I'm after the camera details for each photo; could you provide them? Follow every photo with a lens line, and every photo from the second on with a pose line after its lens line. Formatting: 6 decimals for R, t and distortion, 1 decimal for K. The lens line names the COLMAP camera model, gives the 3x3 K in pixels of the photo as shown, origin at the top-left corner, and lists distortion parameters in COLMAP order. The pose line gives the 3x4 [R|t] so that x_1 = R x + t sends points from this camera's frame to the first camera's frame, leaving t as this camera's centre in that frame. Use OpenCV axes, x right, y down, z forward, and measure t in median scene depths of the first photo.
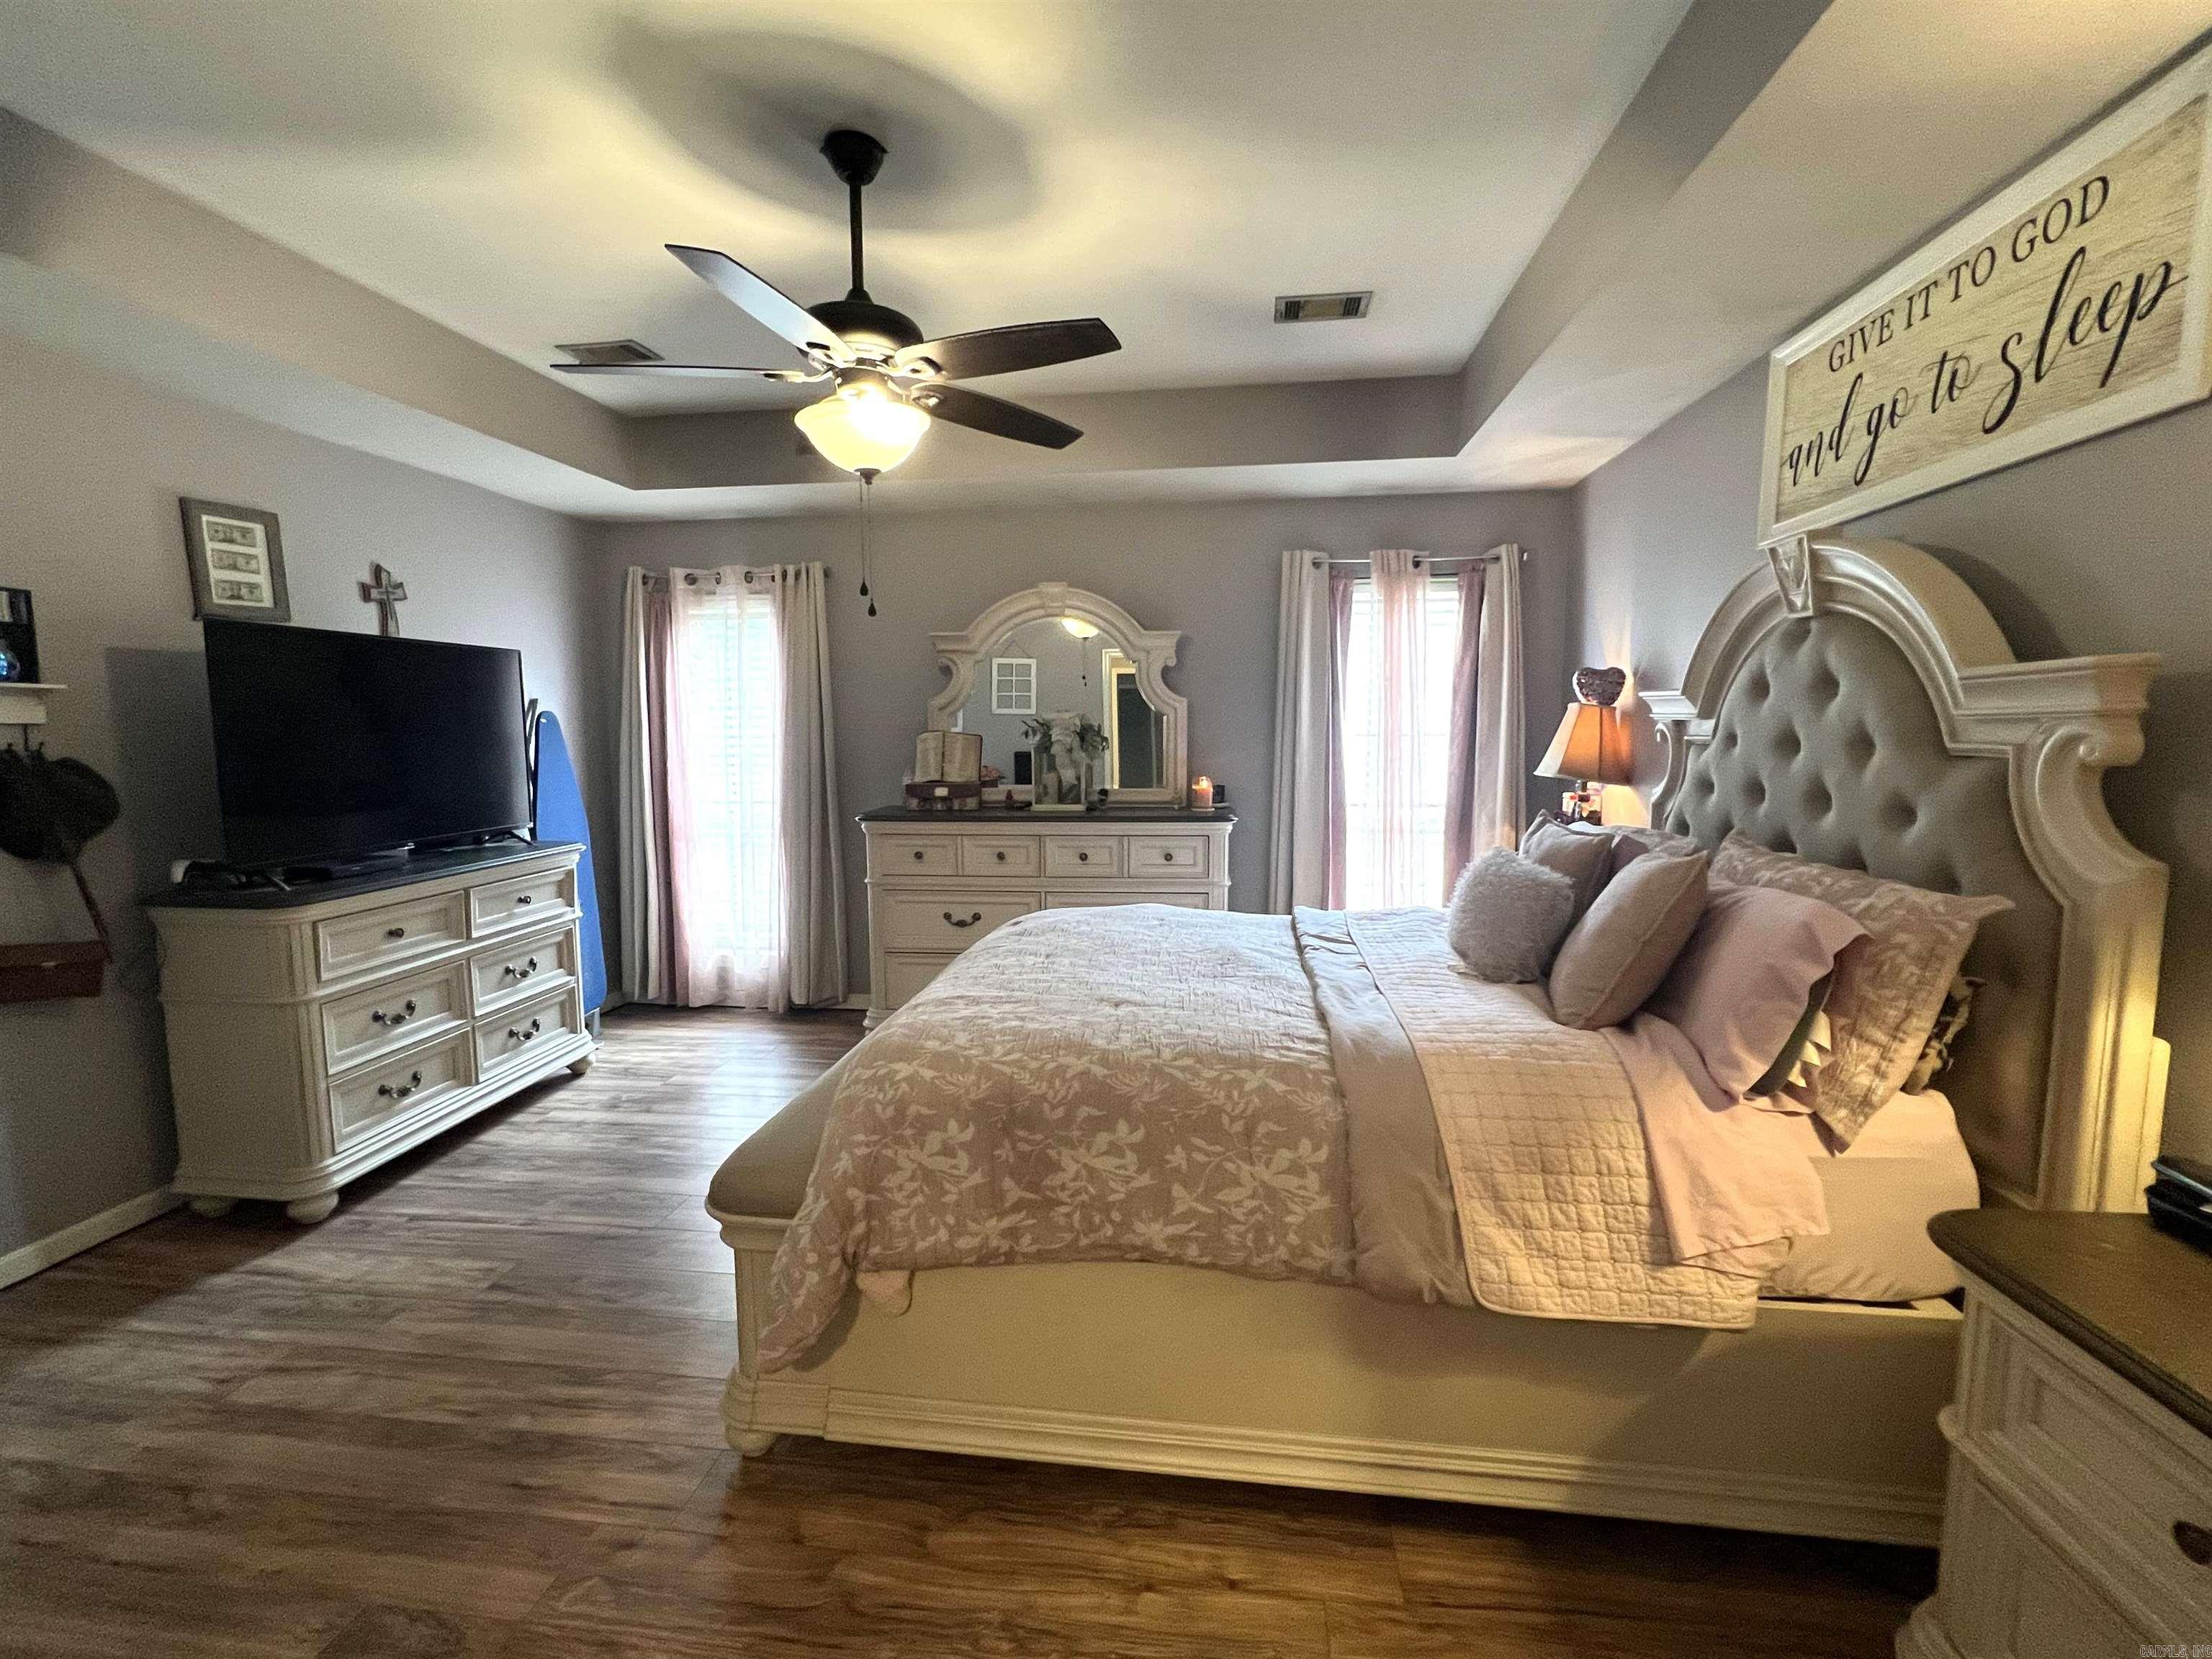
lens RADIAL K [[958.7, 0, 1120.1], [0, 958.7, 824.4], [0, 0, 1]] dist [-0.000367, -0.000061]
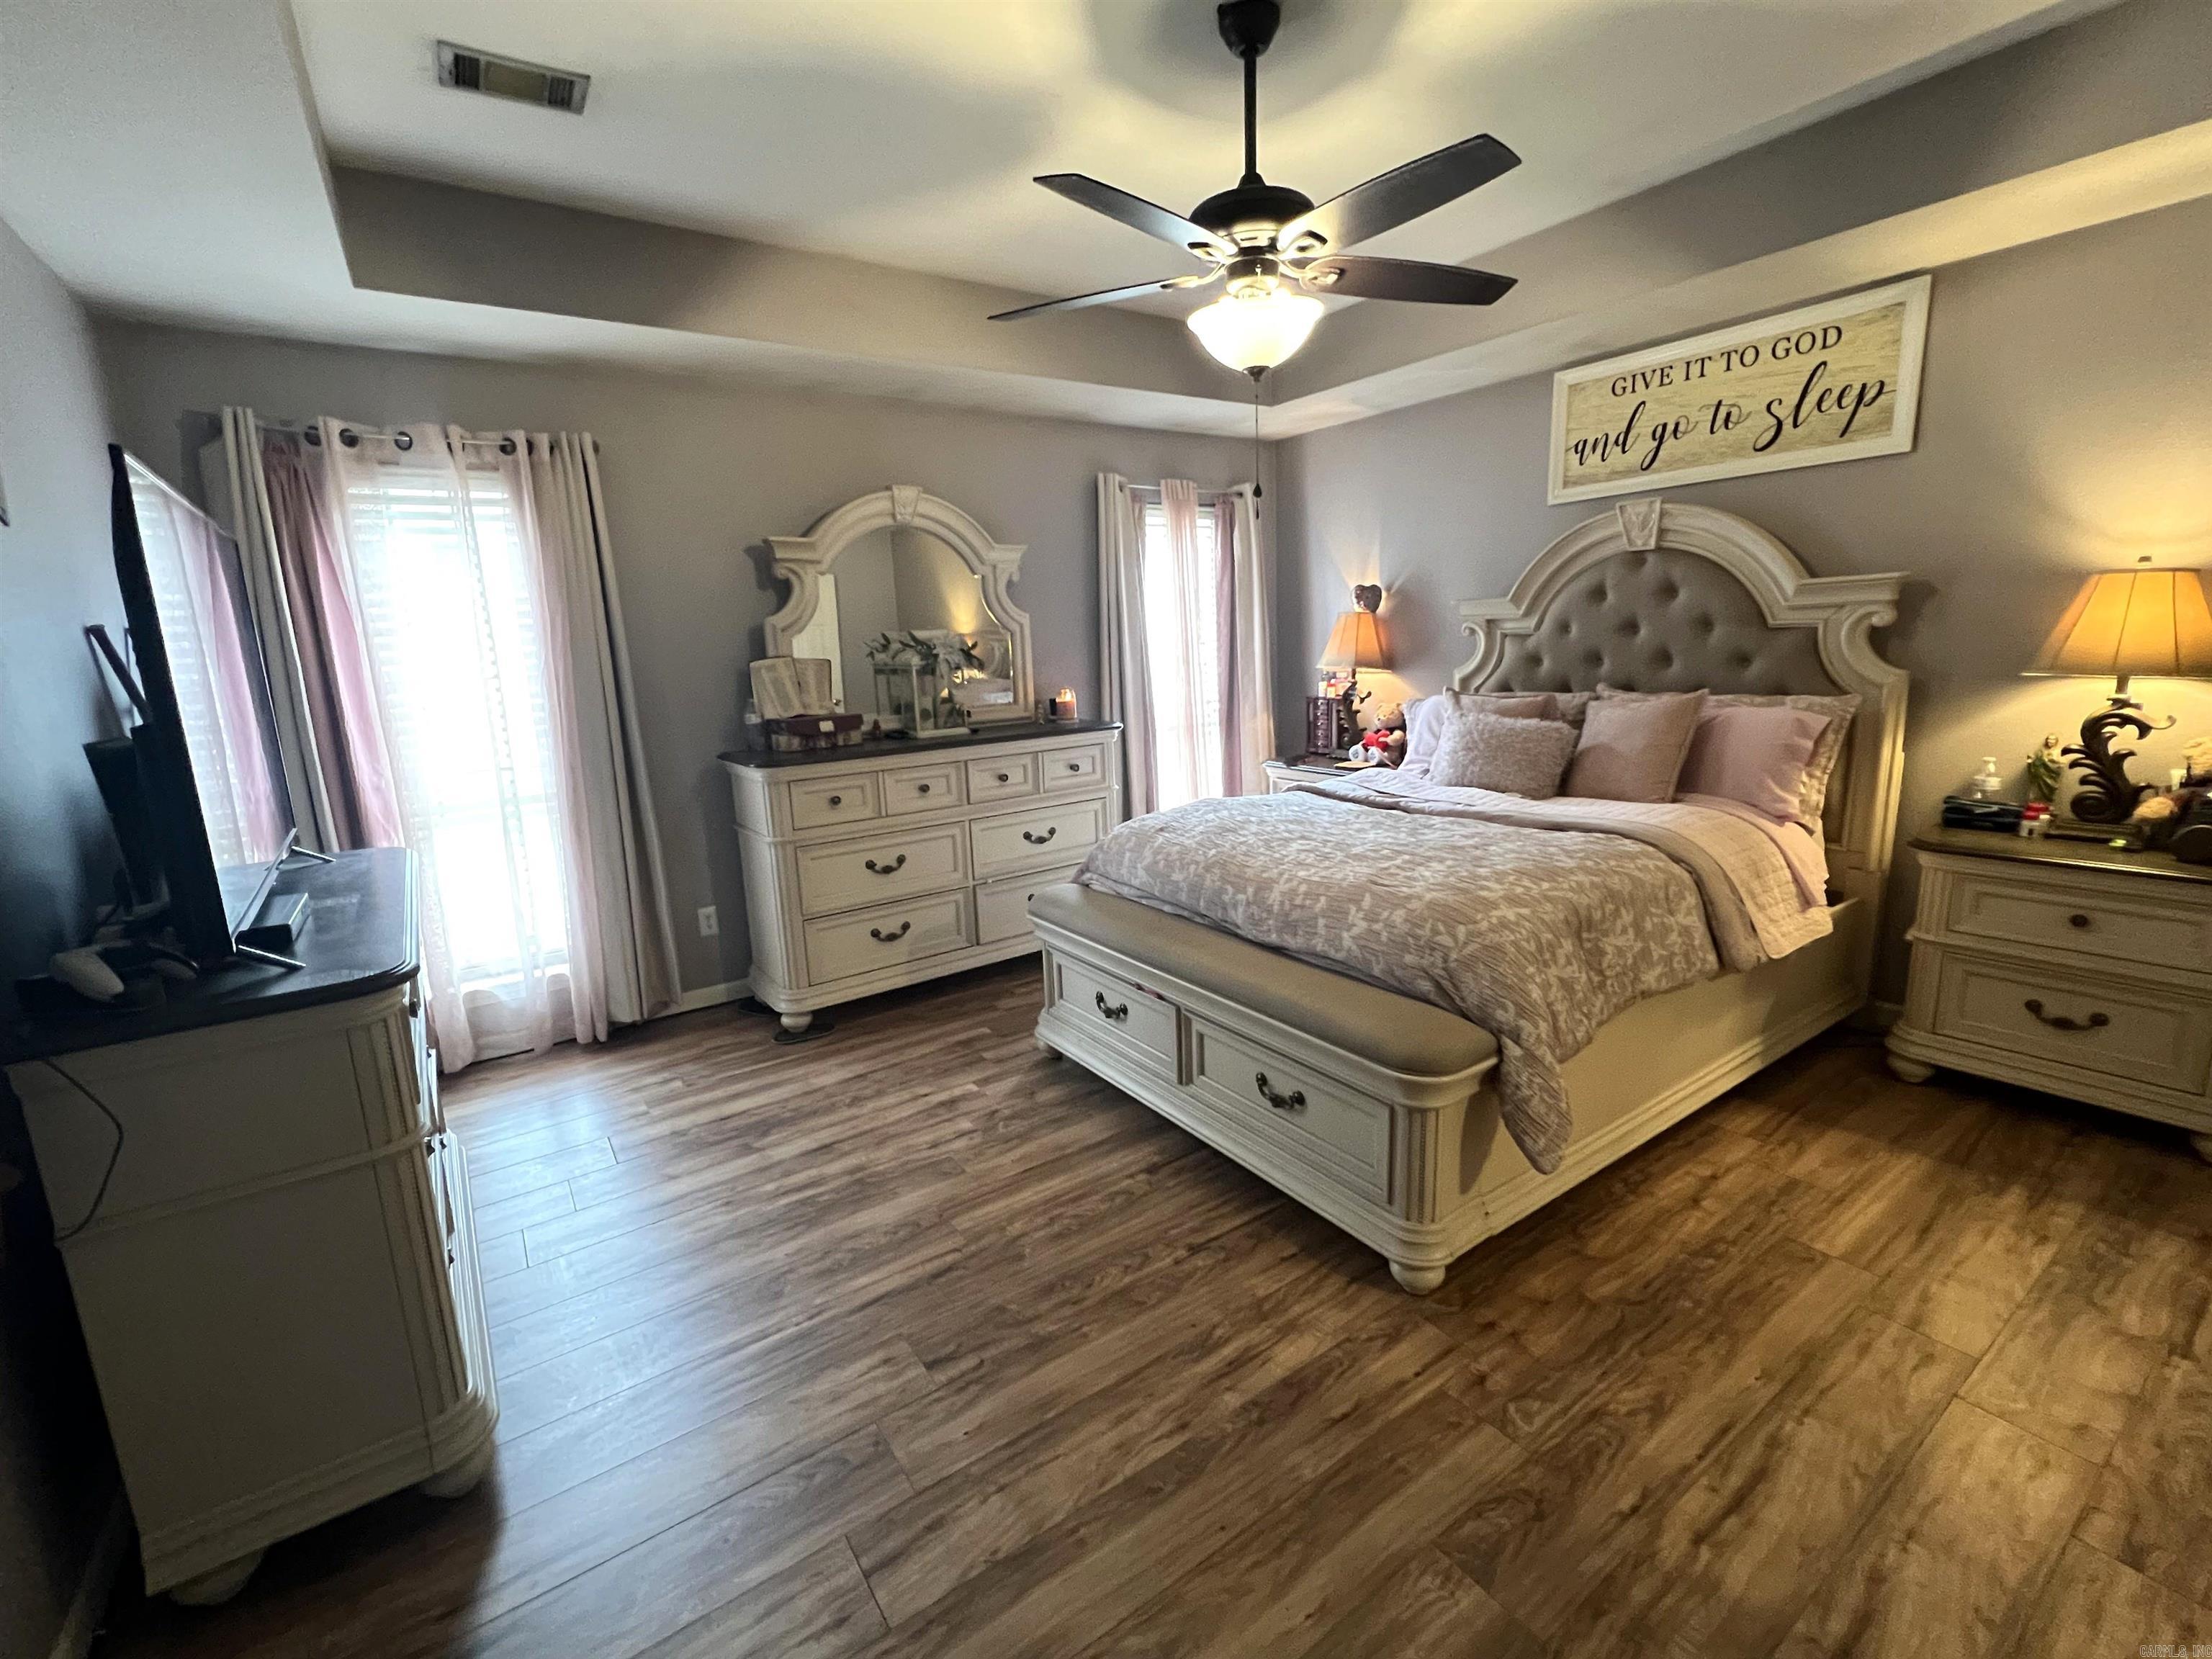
lens RADIAL K [[958.7, 0, 1104.1], [0, 958.7, 824.6], [0, 0, 1]] dist [-0.000367, -0.000061]
pose [[0.743728, -0.153840, 0.650540, -1.151208], [0.106376, 0.987995, 0.112028, -0.033693], [-0.659965, -0.014116, 0.751164, 0.373844]]
